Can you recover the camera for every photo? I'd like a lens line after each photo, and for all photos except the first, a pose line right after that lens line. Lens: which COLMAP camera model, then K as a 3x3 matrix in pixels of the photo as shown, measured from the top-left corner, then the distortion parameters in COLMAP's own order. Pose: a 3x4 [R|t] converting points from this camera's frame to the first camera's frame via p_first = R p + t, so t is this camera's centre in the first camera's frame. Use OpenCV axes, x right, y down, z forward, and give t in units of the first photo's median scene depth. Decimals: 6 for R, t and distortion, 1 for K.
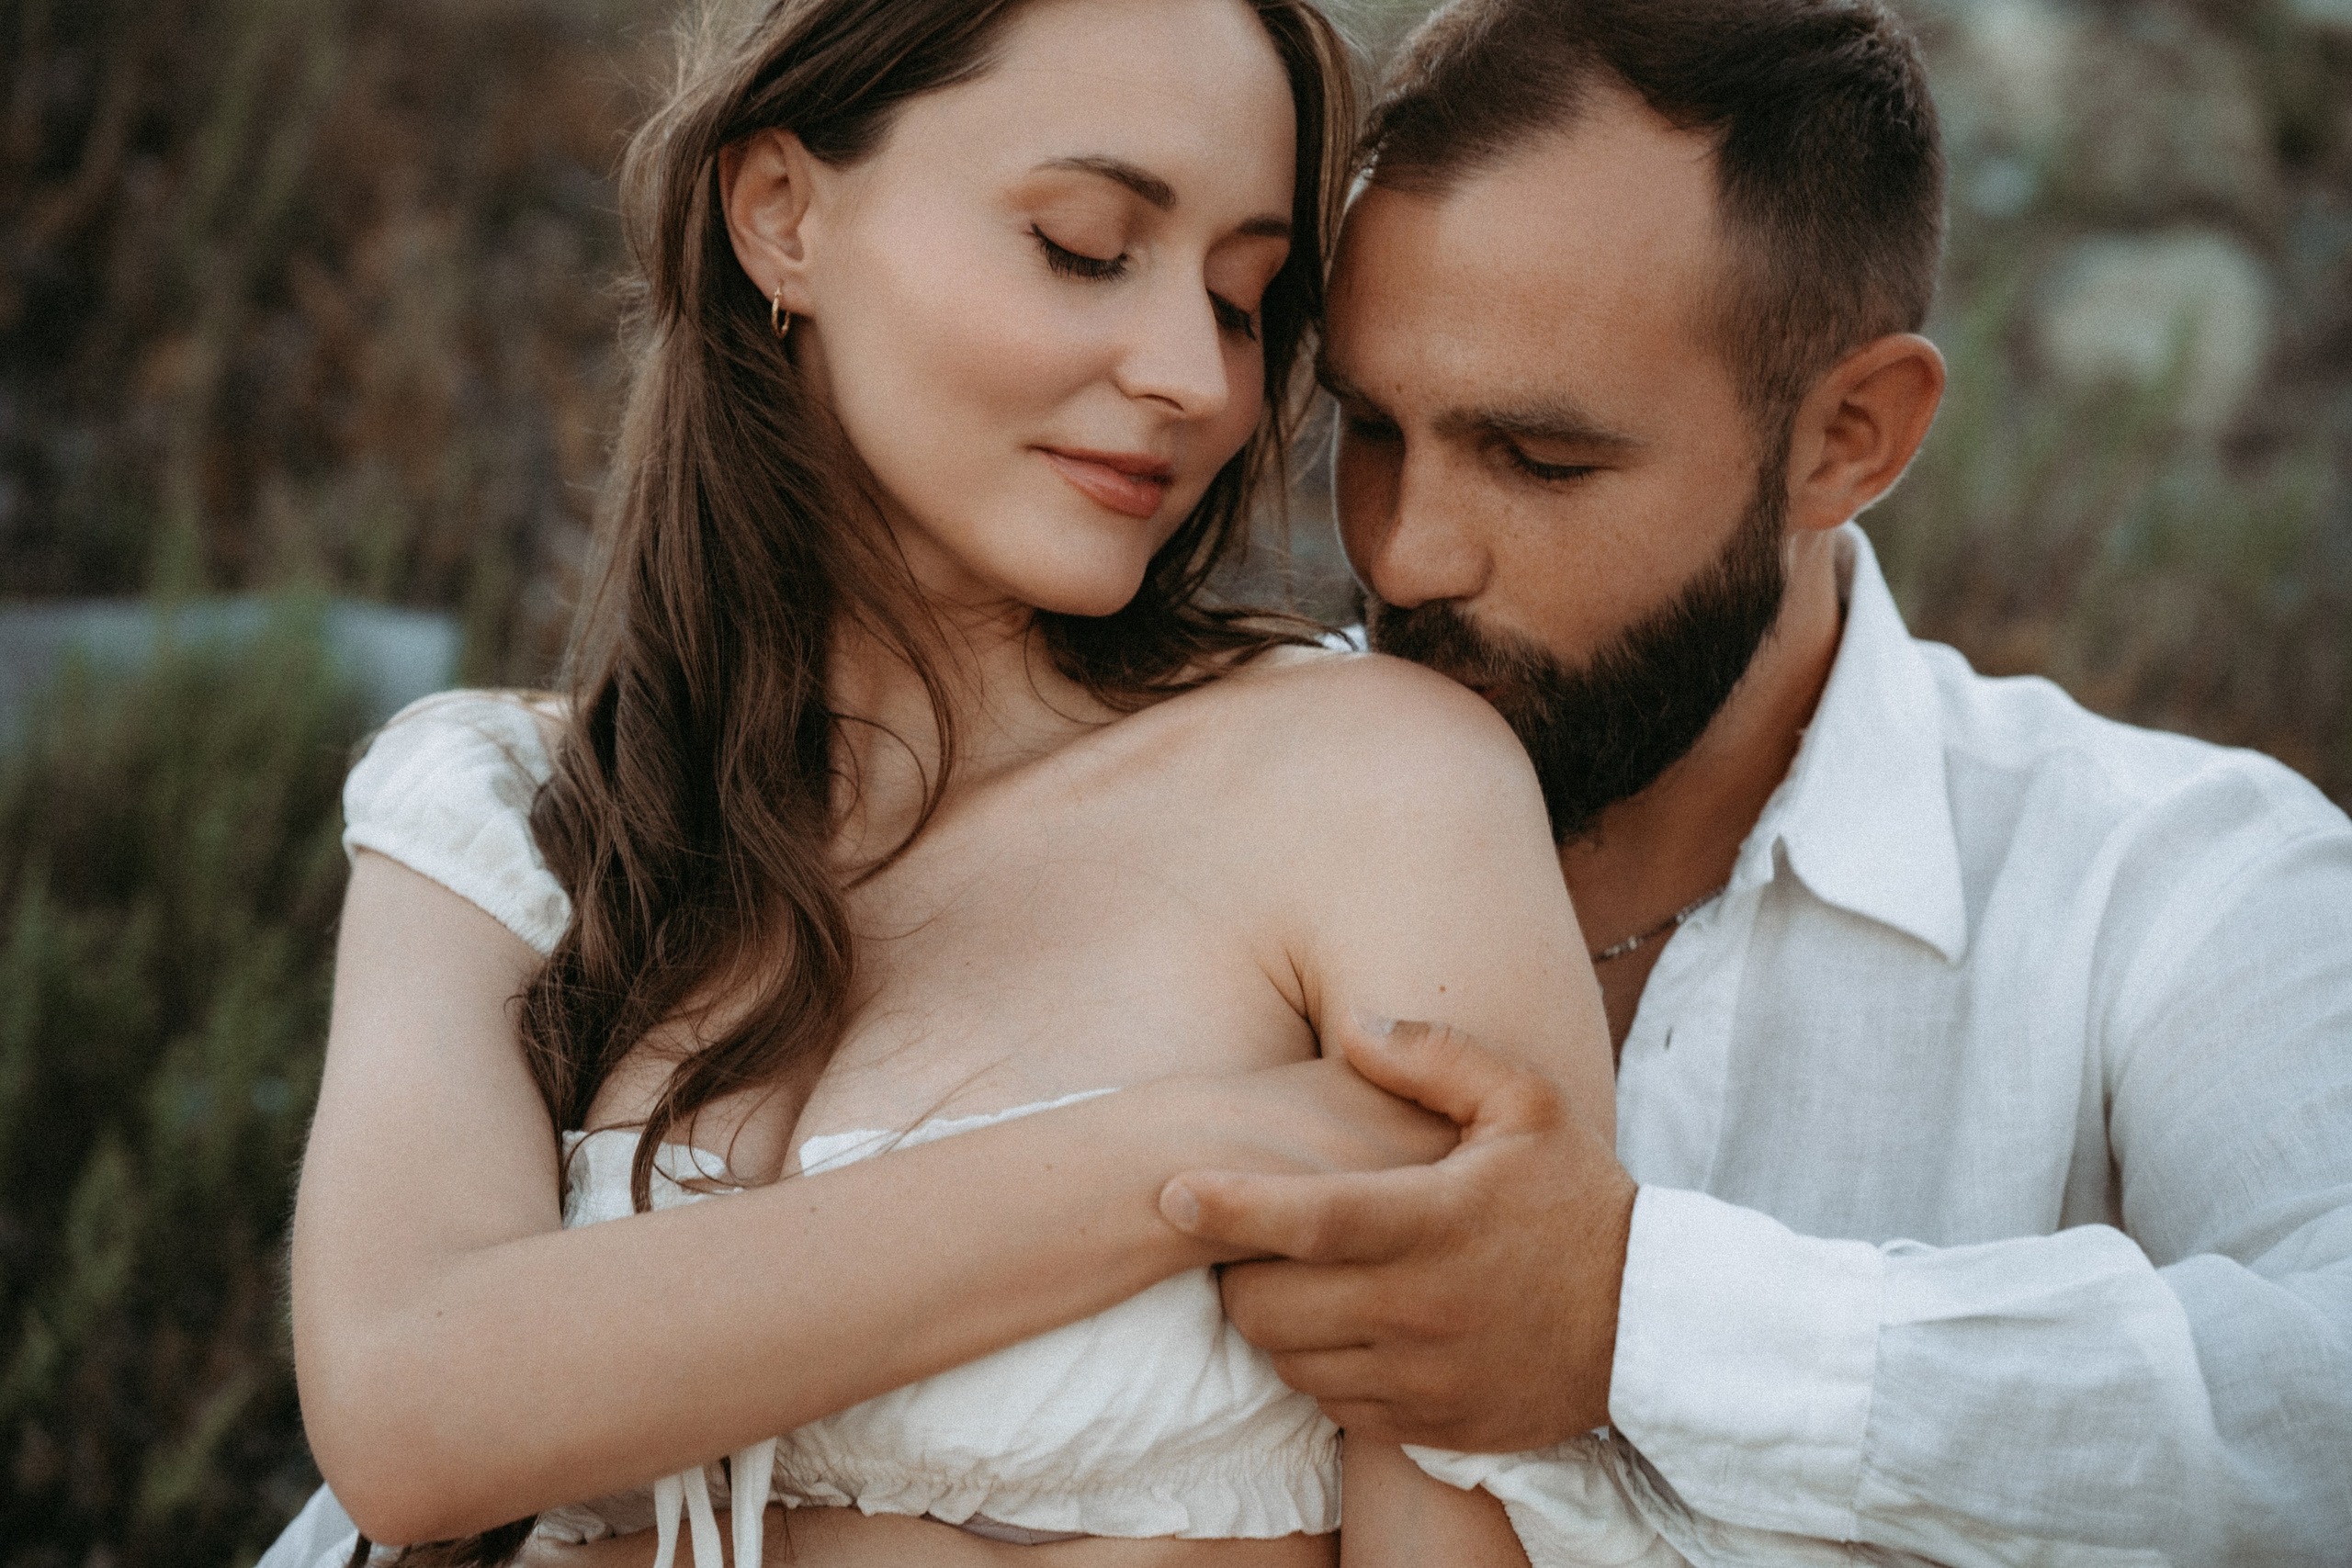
lens RADIAL K [[5511.6, 0, 1176.0], [0, 5511.6, 784.0], [0, 0, 1]] dist [0.716713, 0.029688]
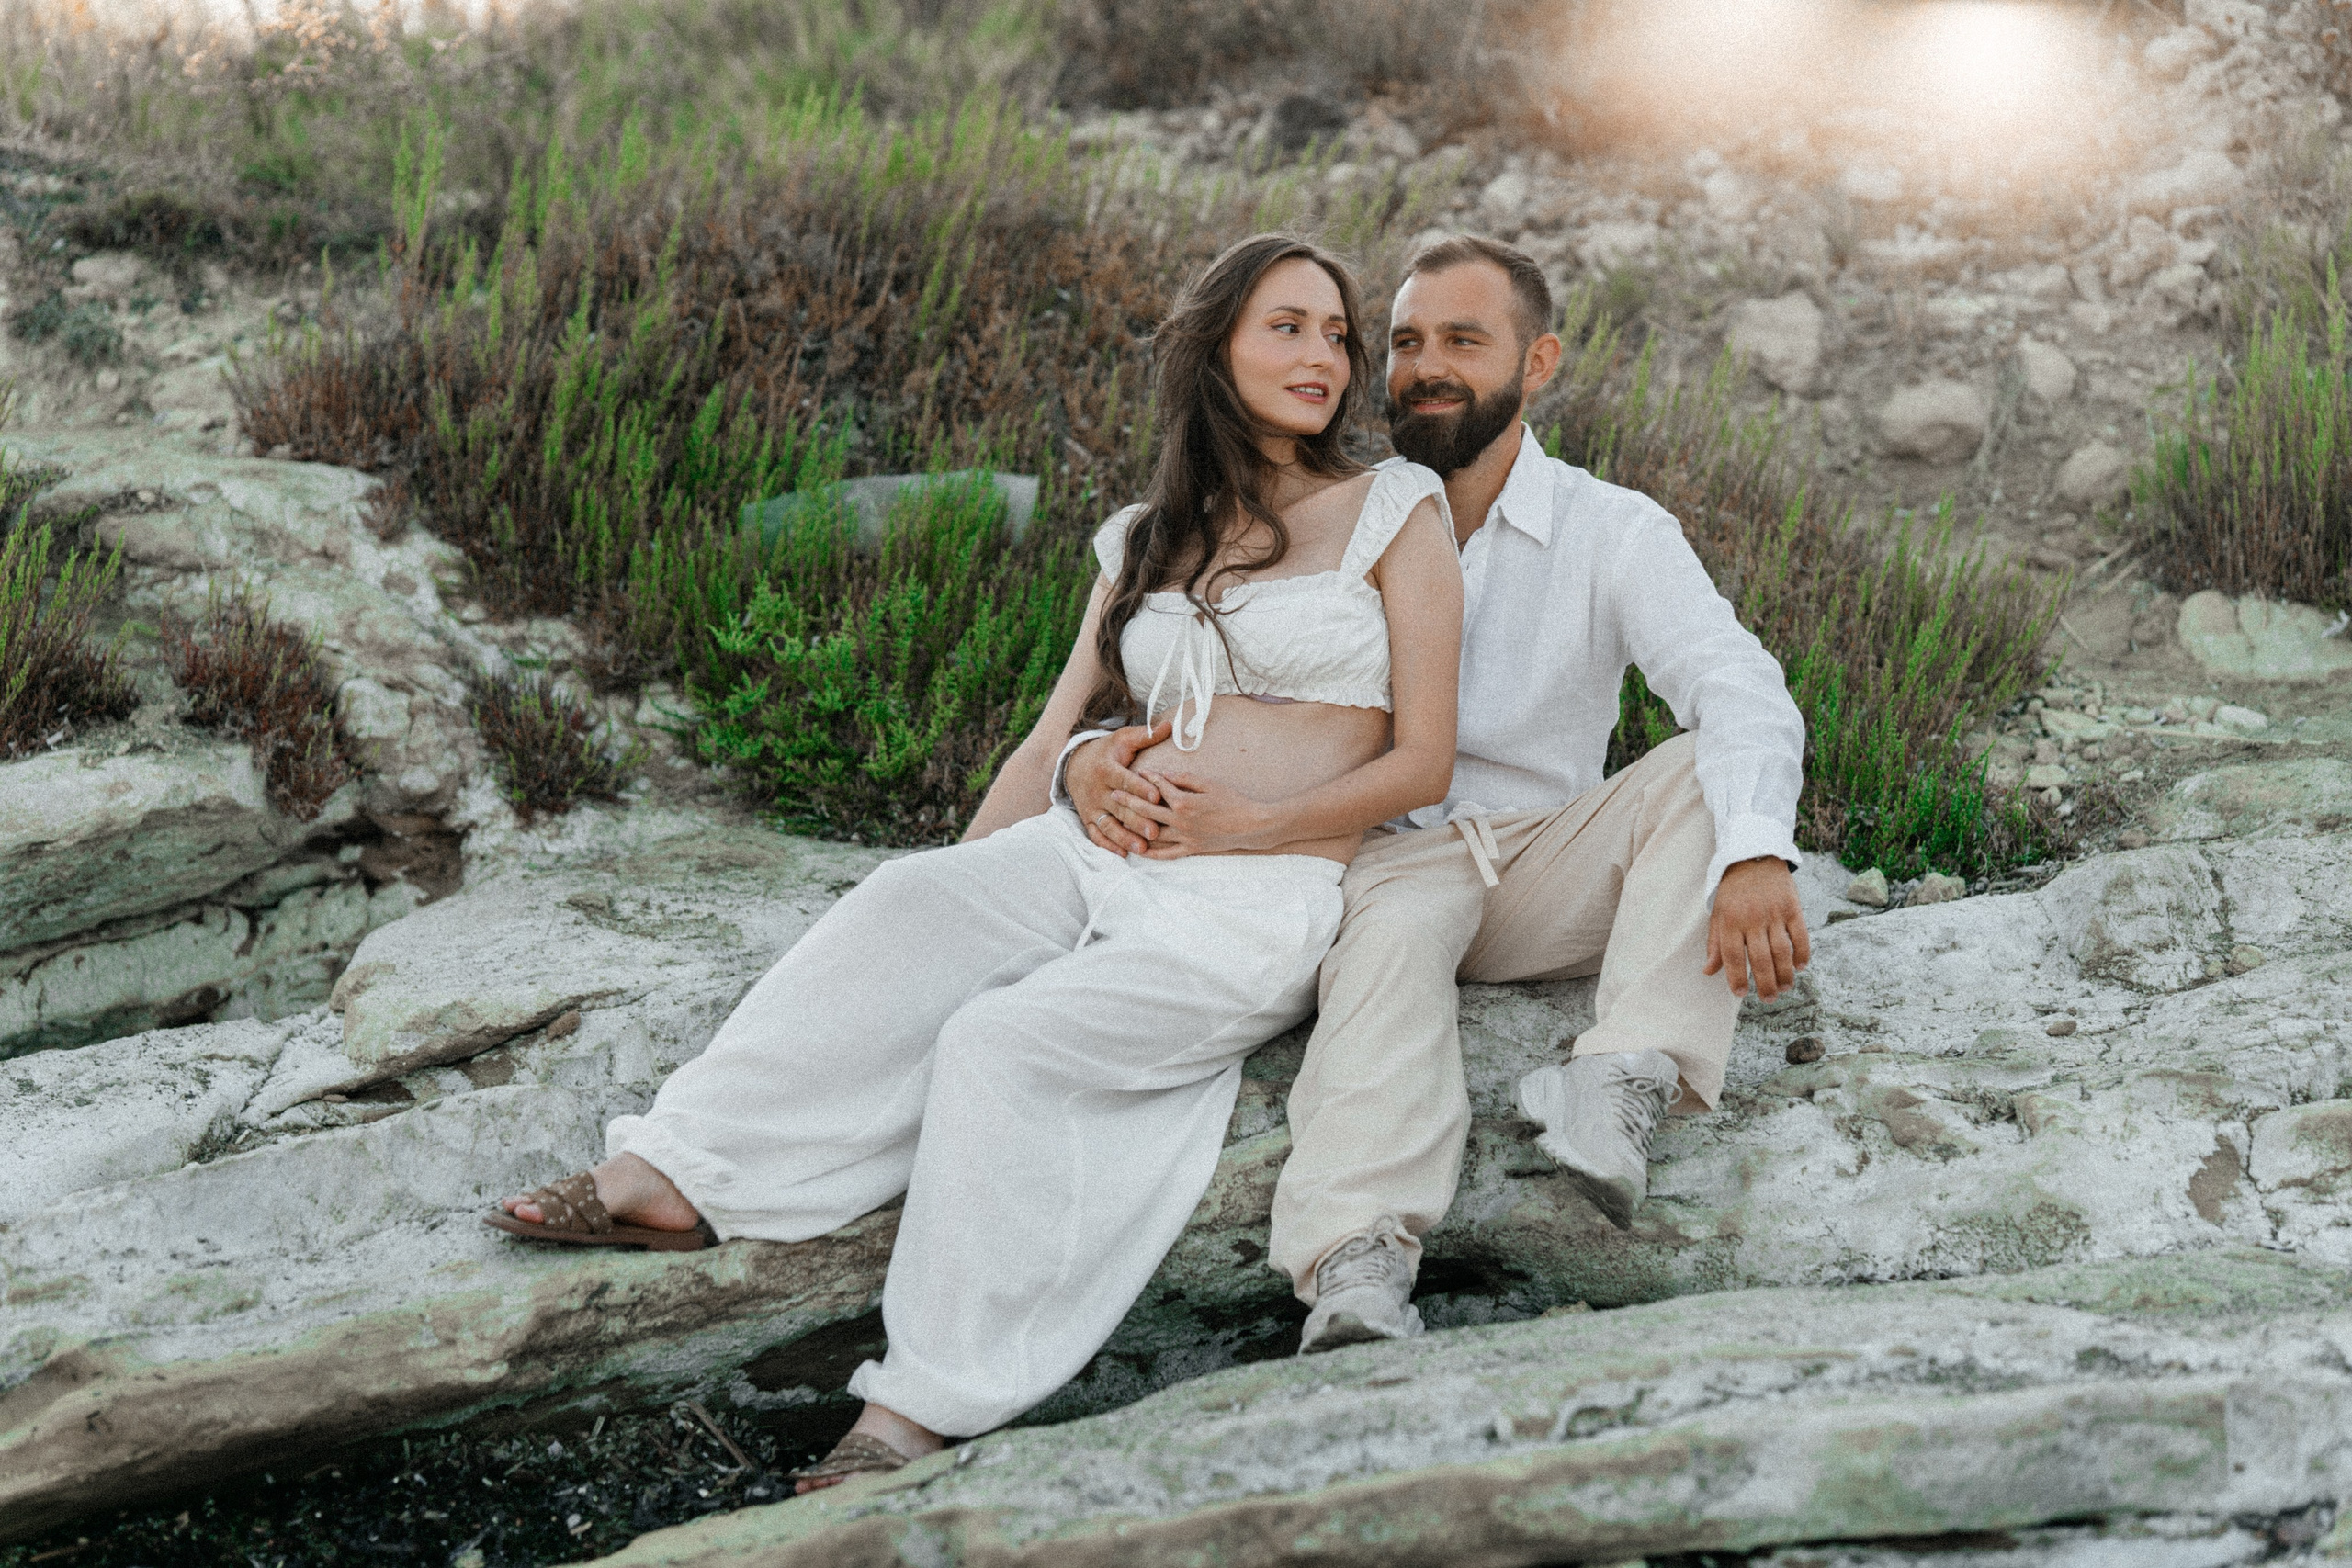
lens RADIAL K [[5511.6, 0, 1176.0], [0, 5511.6, 784.0], [0, 0, 1]] dist [0.716713, 0.029688]
pose [[0.999542, -0.015347, -0.026087, -0.011596], [0.015547, 0.999851, 0.007505, 0.169261], [0.025968, -0.007907, 0.999632, -2.768865]]
